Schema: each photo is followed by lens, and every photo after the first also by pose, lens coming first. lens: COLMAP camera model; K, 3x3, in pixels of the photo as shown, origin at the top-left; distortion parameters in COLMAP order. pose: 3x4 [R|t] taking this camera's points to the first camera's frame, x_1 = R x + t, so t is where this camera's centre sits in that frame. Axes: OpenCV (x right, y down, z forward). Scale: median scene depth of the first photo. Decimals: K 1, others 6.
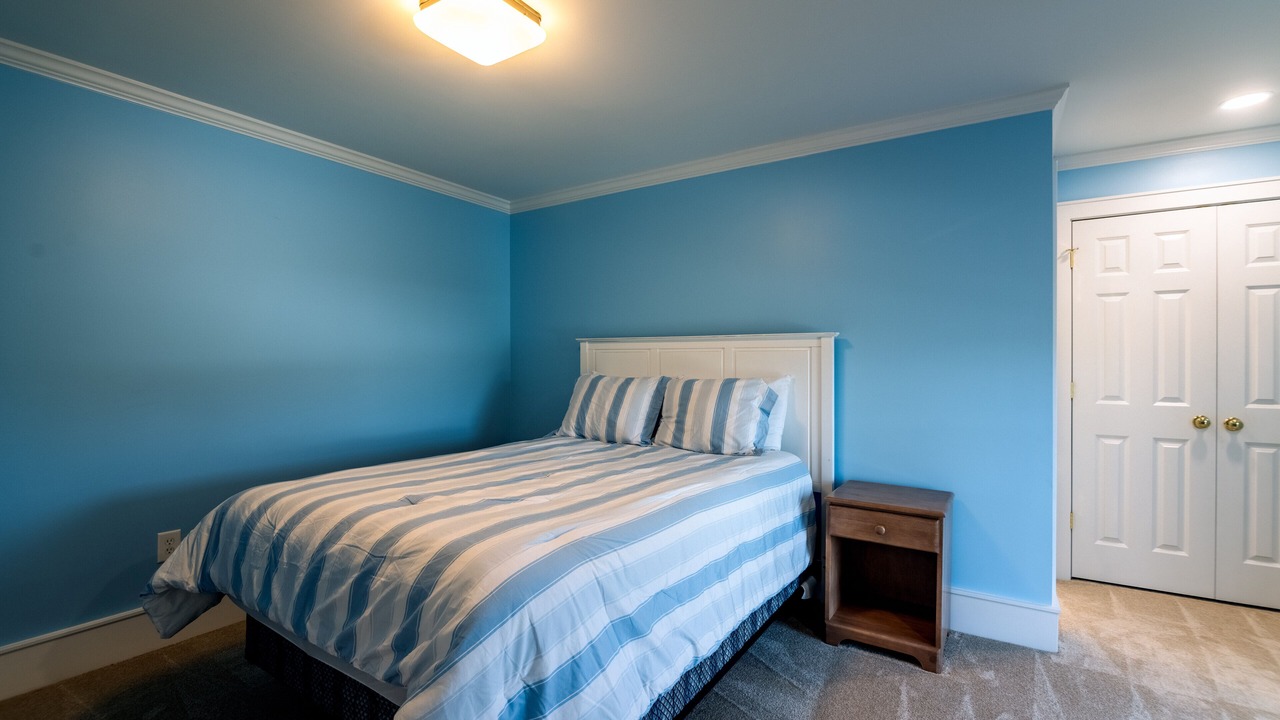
lens RADIAL K [[575.9, 0, 638.4], [0, 575.9, 360.9], [0, 0, 1]] dist [-0.008025, -0.000353]
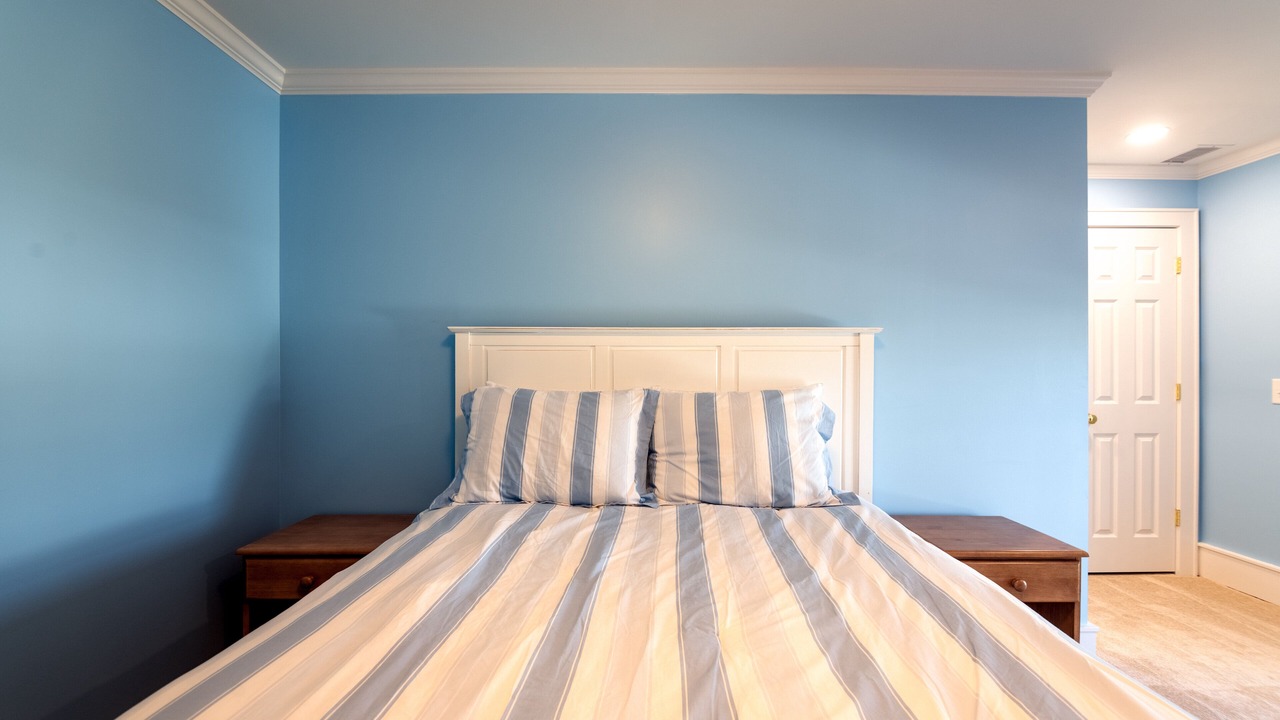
lens RADIAL K [[575.9, 0, 642.8], [0, 575.9, 363.9], [0, 0, 1]] dist [-0.008025, -0.000353]
pose [[0.833793, -0.001465, 0.552075, -0.324608], [-0.000530, 0.999994, 0.003454, -0.003074], [-0.552077, -0.003173, 0.833787, 0.491791]]
